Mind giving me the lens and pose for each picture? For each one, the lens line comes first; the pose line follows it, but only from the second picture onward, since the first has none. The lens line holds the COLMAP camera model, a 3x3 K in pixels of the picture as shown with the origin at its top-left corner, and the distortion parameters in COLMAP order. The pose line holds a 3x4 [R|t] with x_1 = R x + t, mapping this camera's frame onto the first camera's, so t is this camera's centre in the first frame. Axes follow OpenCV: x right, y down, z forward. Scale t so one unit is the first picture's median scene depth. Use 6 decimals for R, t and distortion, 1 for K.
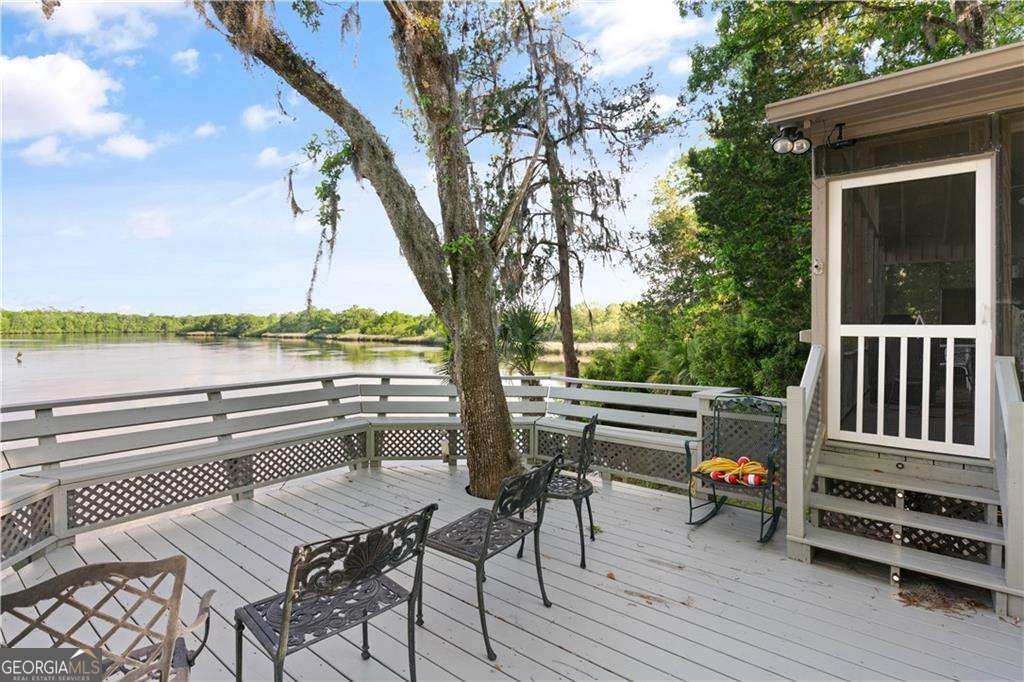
lens RADIAL K [[491.4, 0, 512.3], [0, 491.4, 331.4], [0, 0, 1]] dist [0.003189, -0.001860]
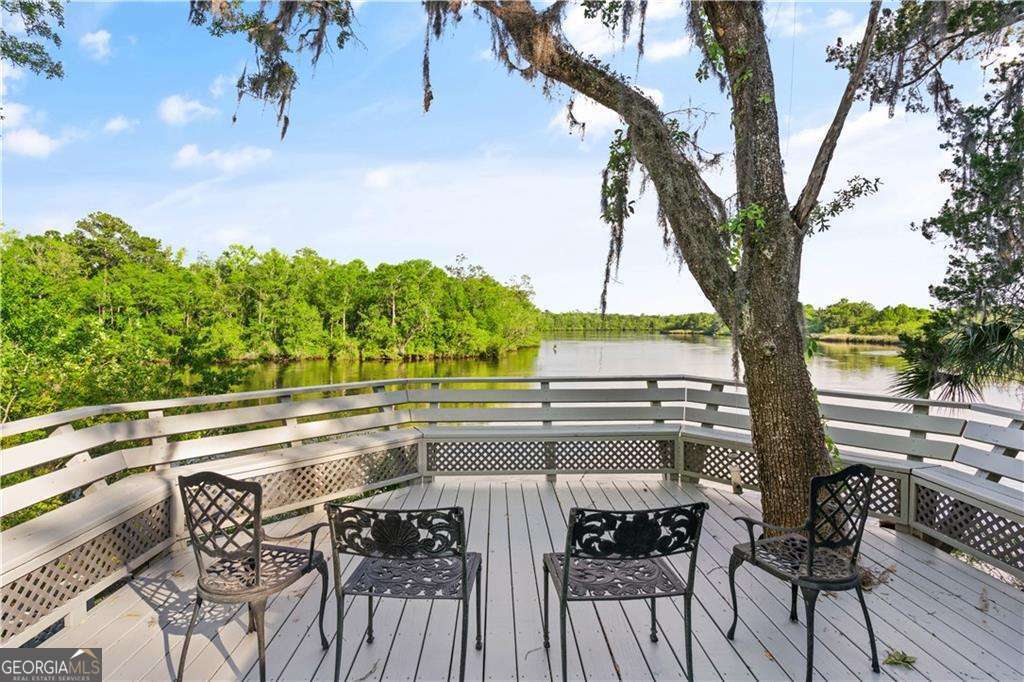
lens RADIAL K [[523.6, 0, 511.8], [0, 523.6, 326.1], [0, 0, 1]] dist [0.004474, -0.001399]
pose [[0.637662, 0.001153, -0.770315, 0.237697], [-0.007089, 0.999965, -0.004372, -0.000374], [0.770283, 0.008249, 0.637648, 0.143188]]
